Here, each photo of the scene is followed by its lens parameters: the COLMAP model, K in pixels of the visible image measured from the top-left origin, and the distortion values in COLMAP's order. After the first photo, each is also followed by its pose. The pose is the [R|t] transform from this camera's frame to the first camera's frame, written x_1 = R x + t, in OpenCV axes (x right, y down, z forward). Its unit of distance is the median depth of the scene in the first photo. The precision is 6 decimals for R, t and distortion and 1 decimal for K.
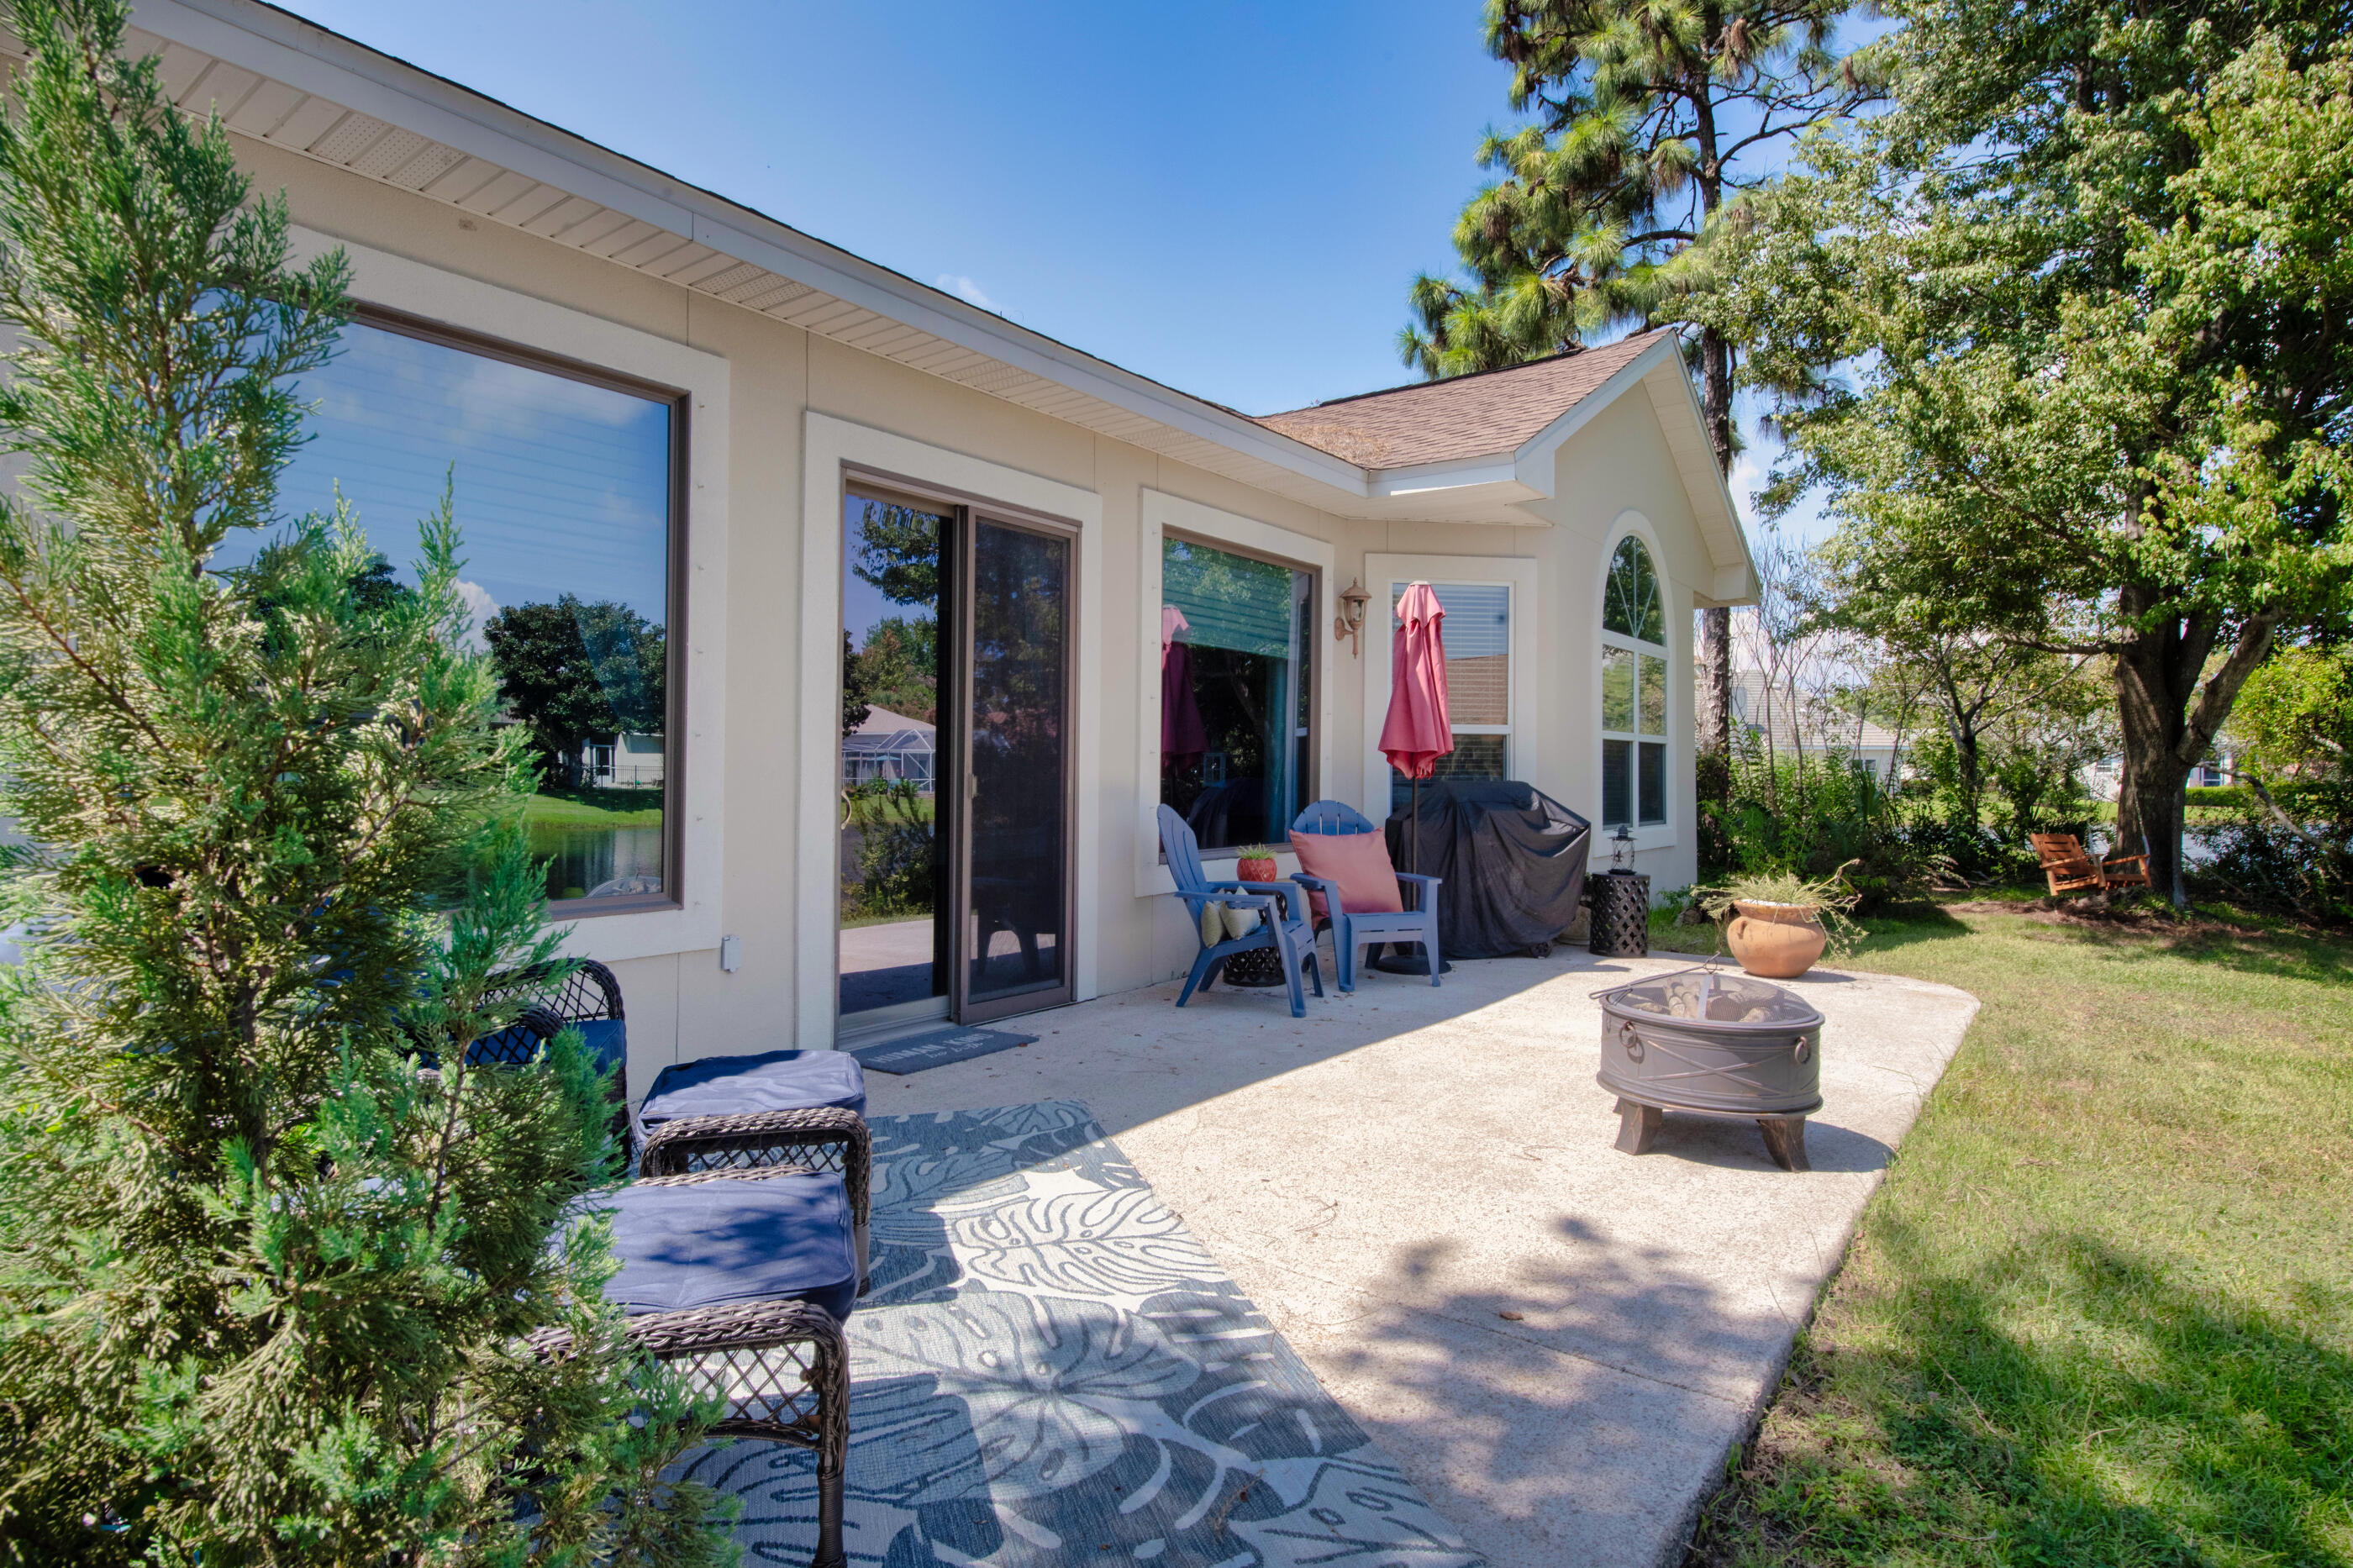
lens RADIAL K [[1171.1, 0, 1173.2], [0, 1171.1, 789.8], [0, 0, 1]] dist [0.028723, -0.022384]
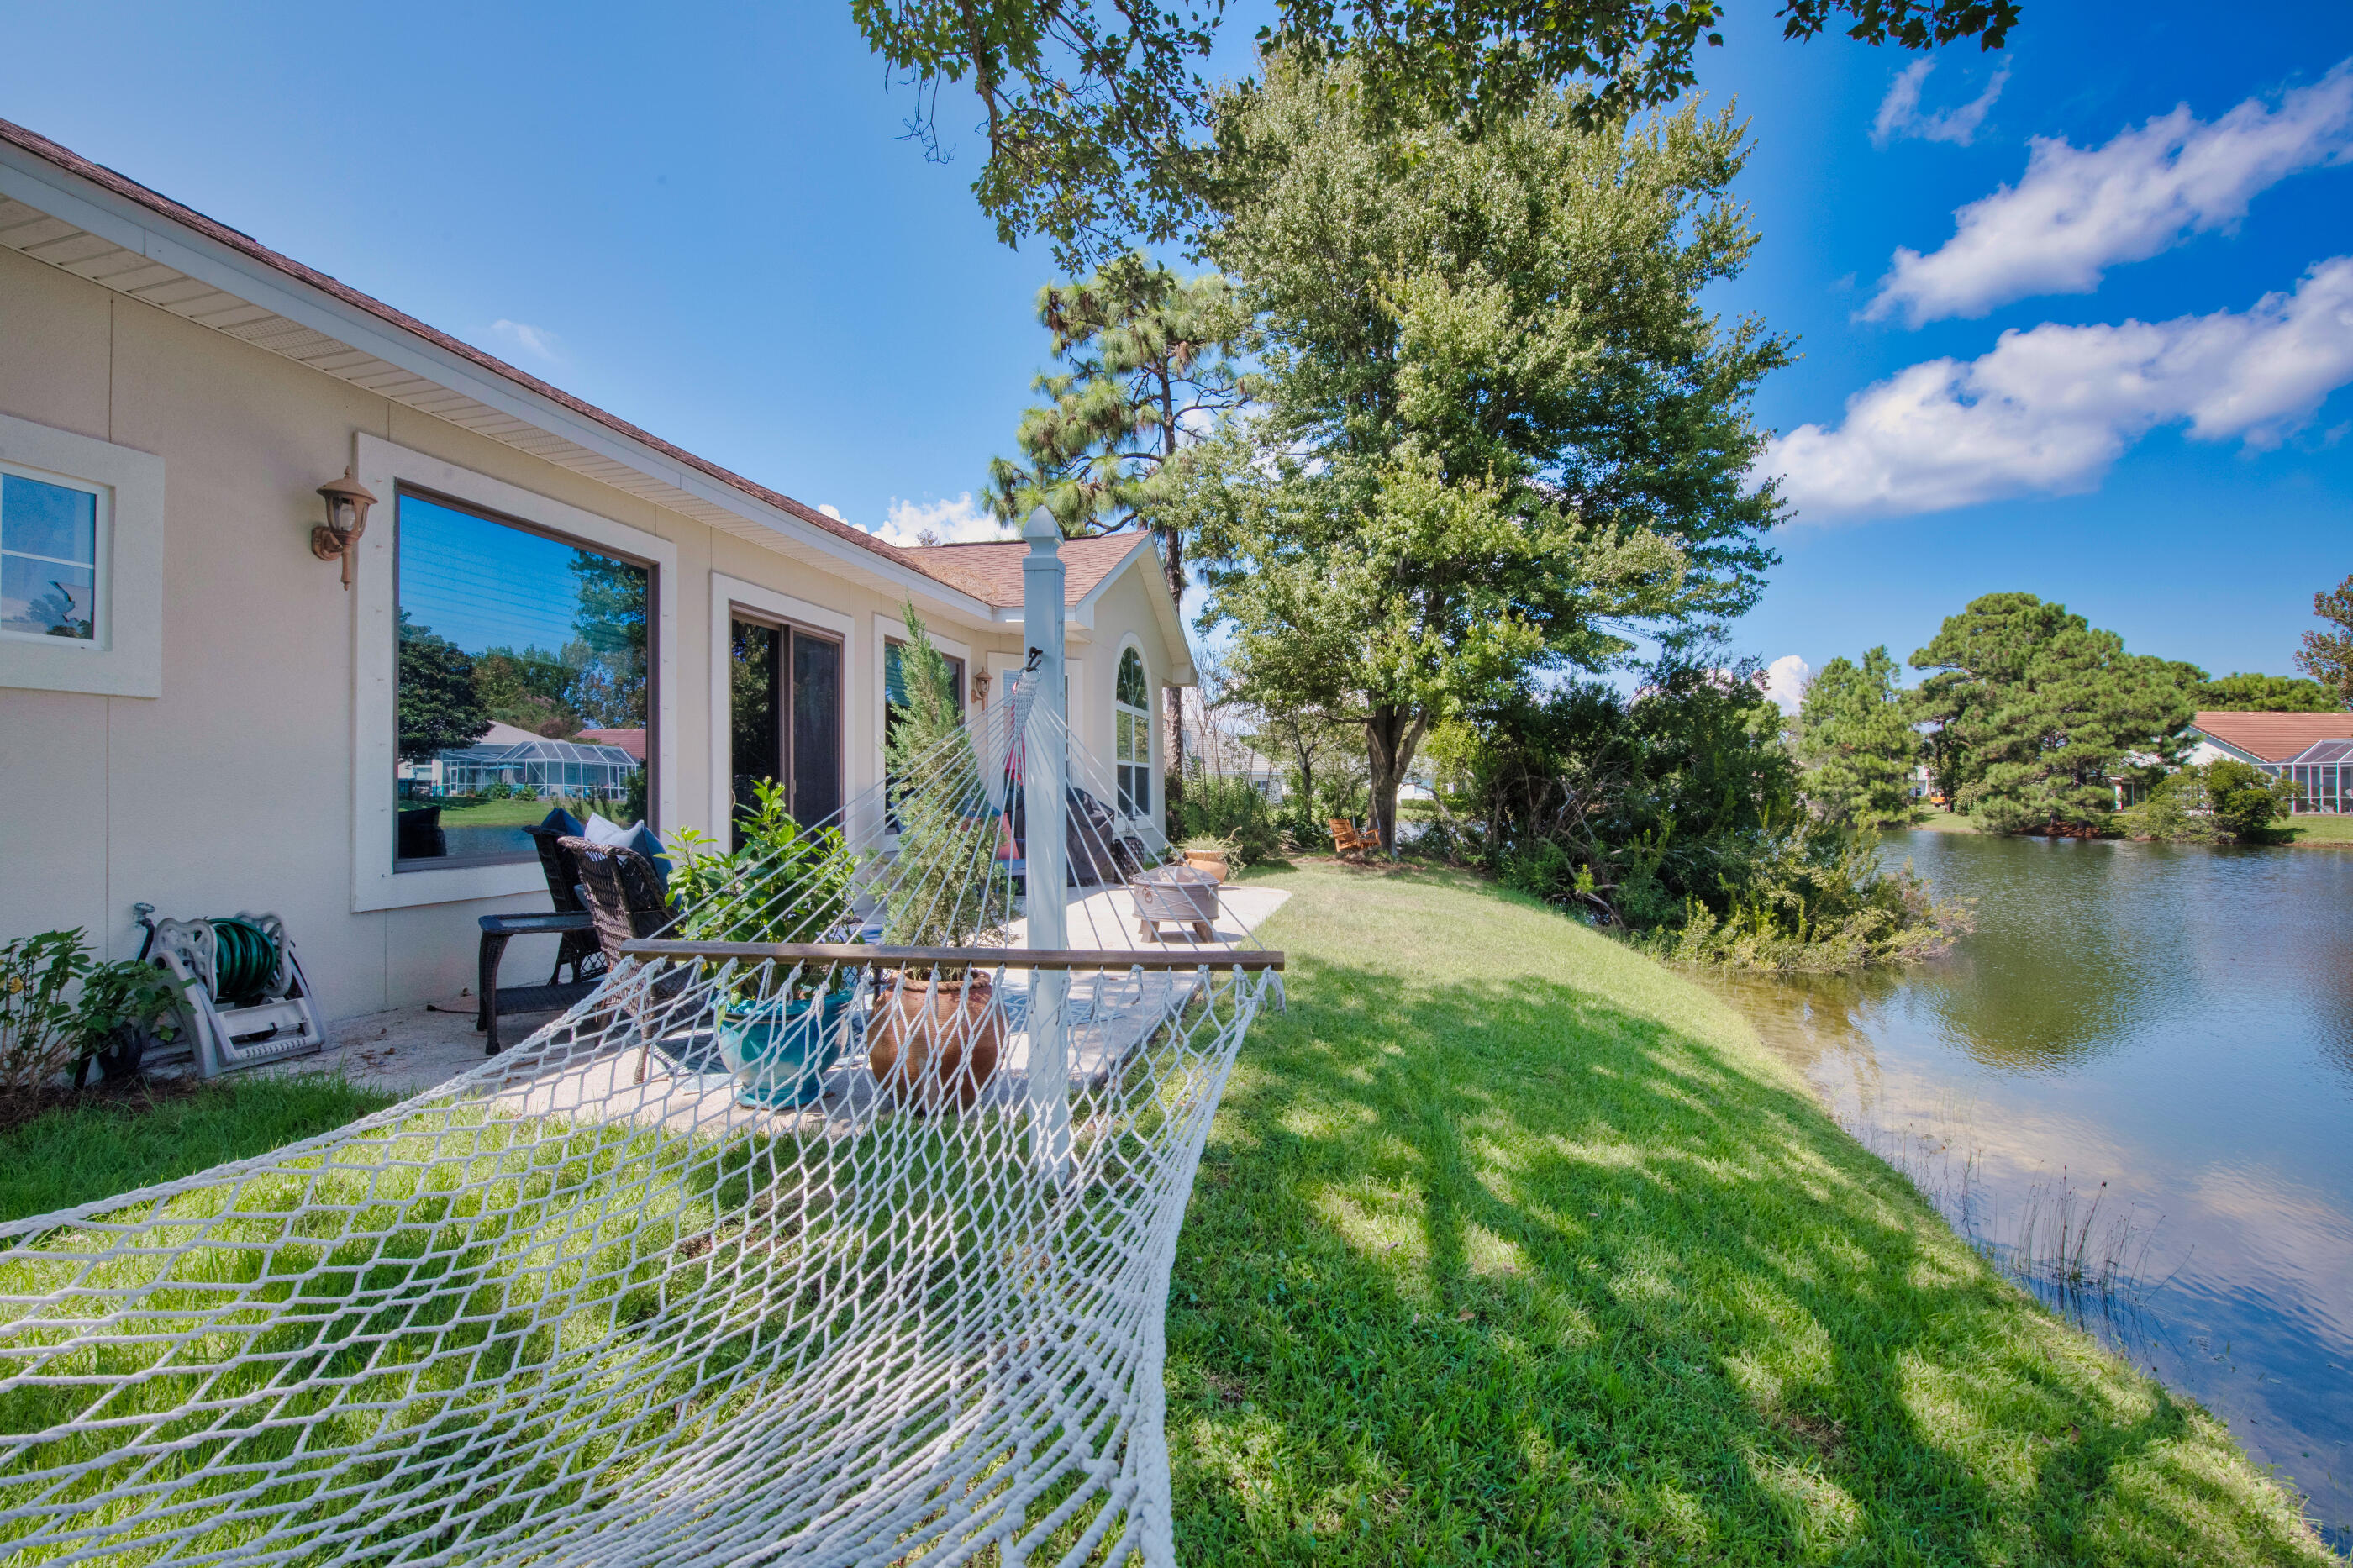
lens RADIAL K [[972.9, 0, 1177.7], [0, 972.9, 766.9], [0, 0, 1]] dist [-0.009657, -0.000581]
pose [[0.904990, 0.013221, 0.425226, -0.126128], [0.003387, 0.999261, -0.038279, 0.012139], [-0.425418, 0.036082, 0.904277, -0.259172]]
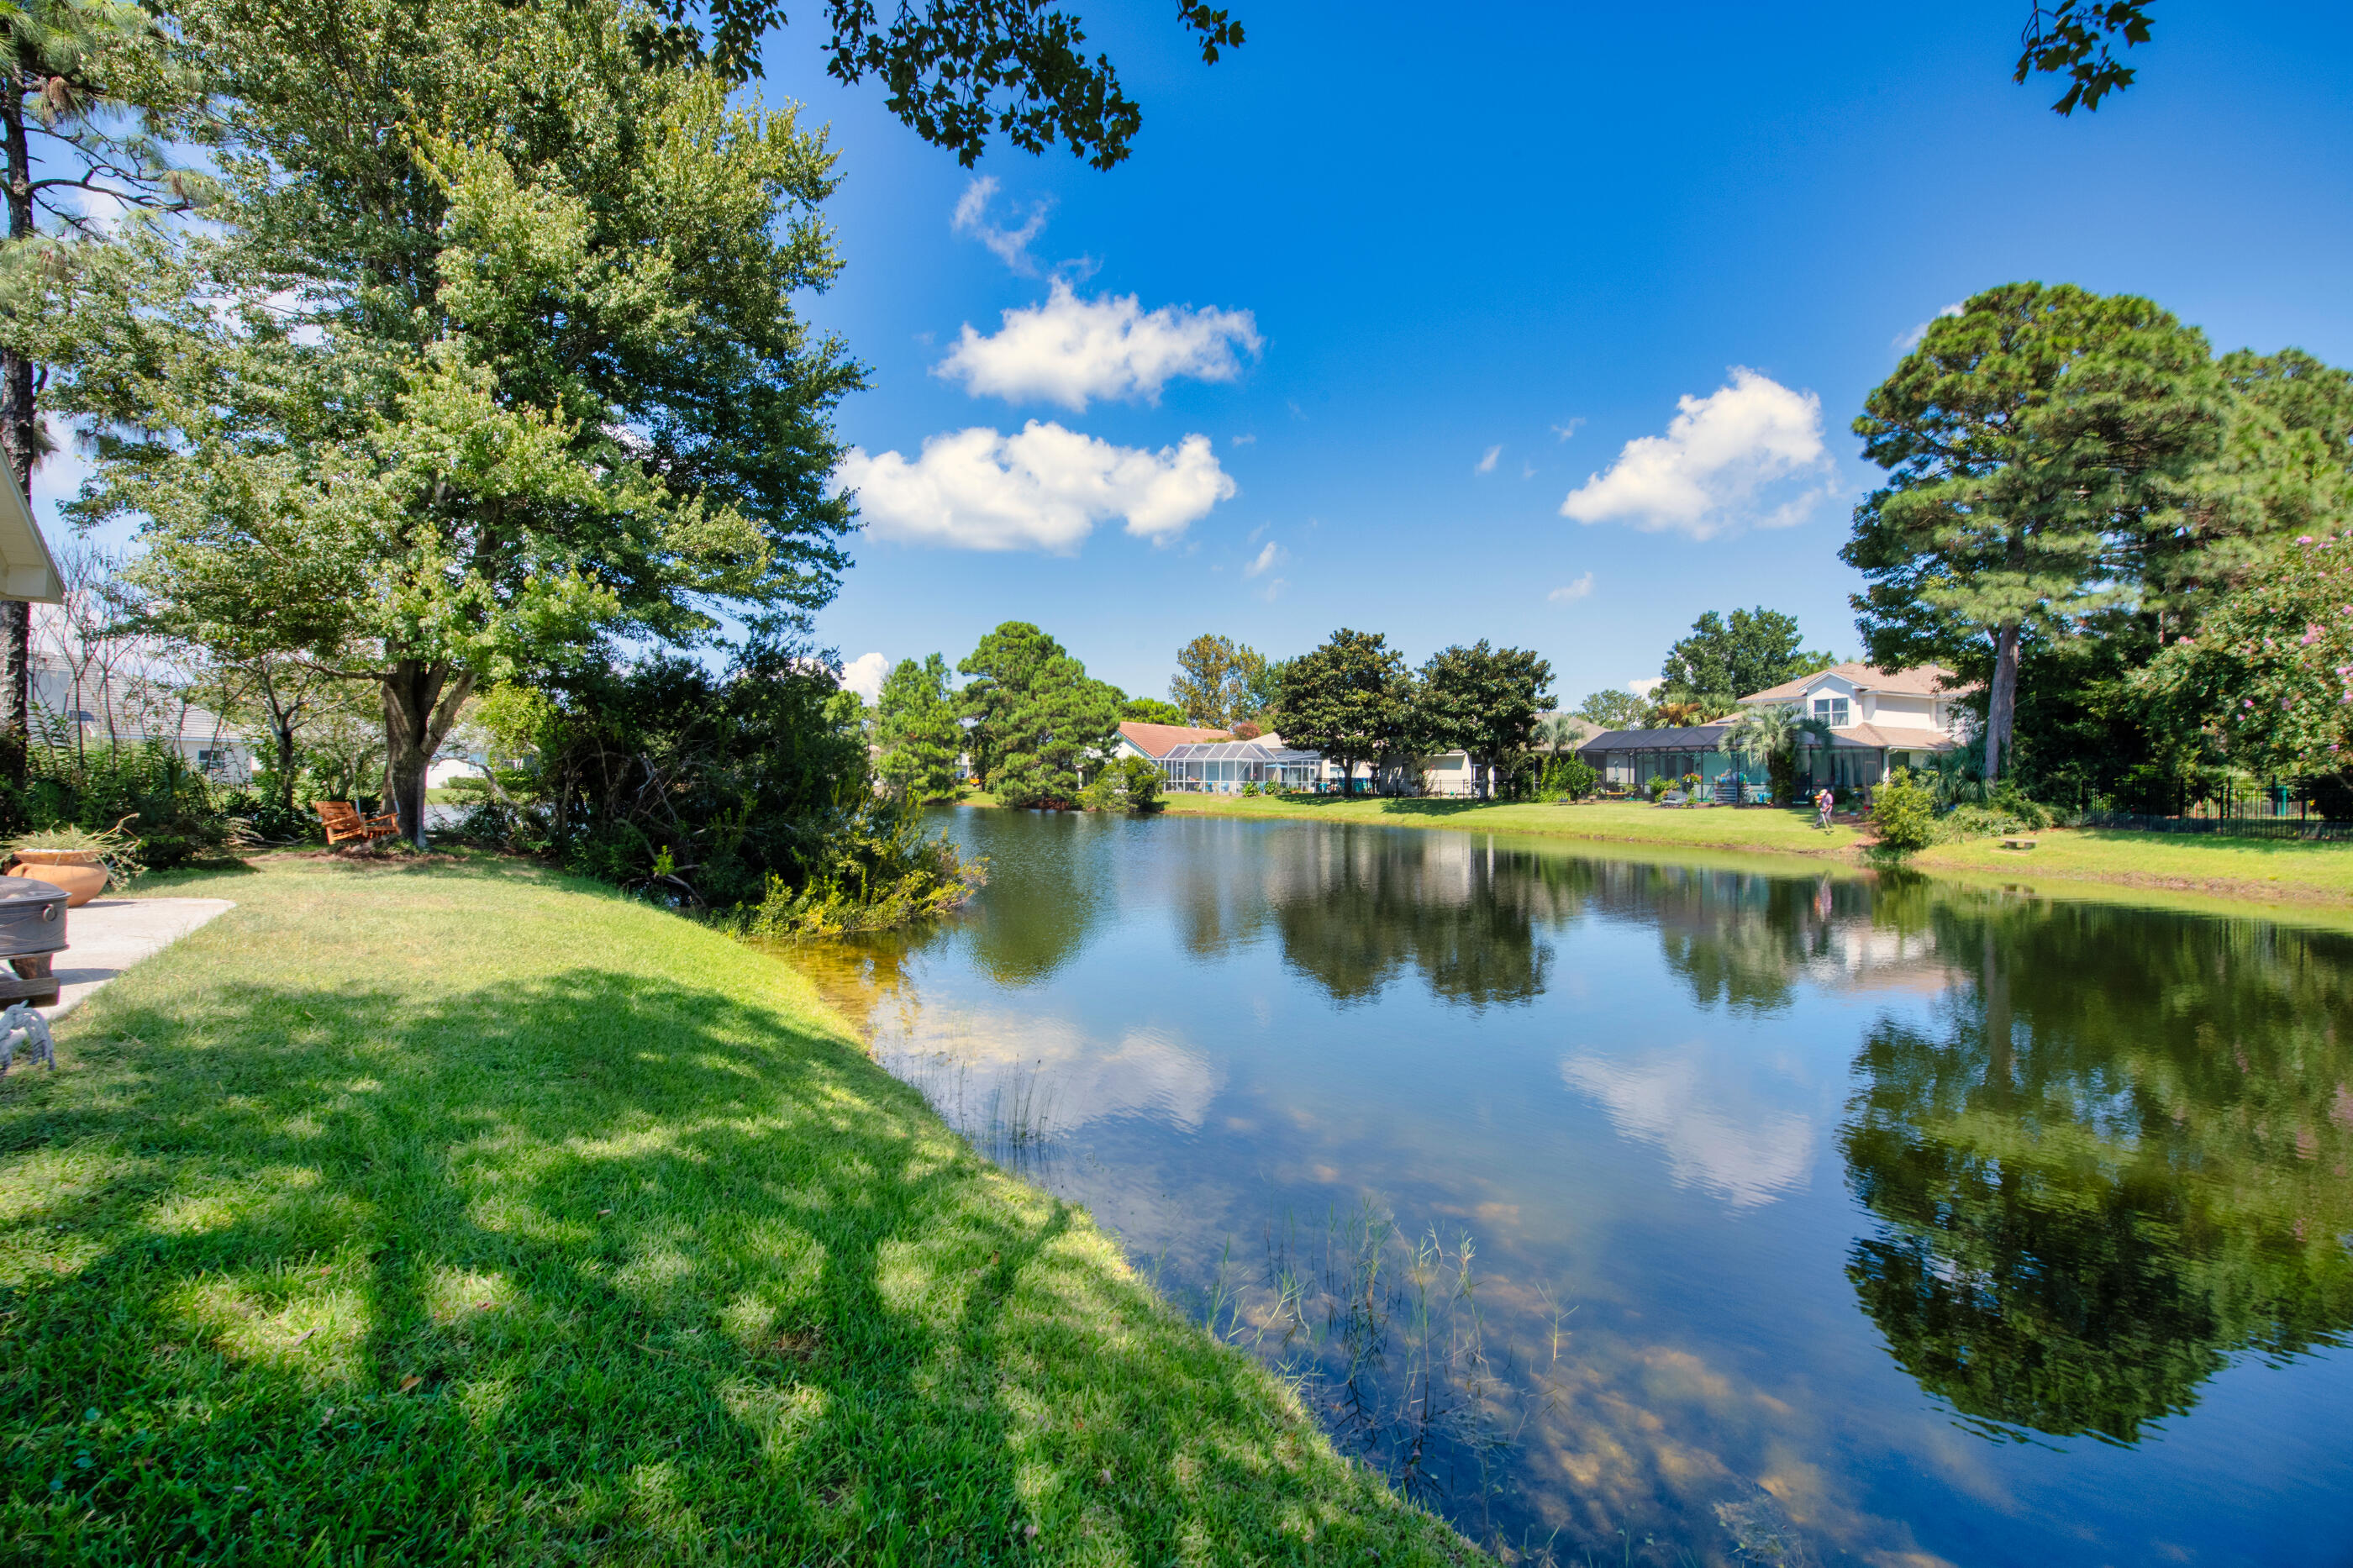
lens RADIAL K [[961.9, 0, 1183.9], [0, 961.9, 770.2], [0, 0, 1]] dist [-0.000066, -0.006148]
pose [[0.254684, 0.012784, 0.966940, -0.109045], [0.000492, 0.999911, -0.013349, 0.014433], [-0.967024, 0.003876, 0.254655, -0.275012]]
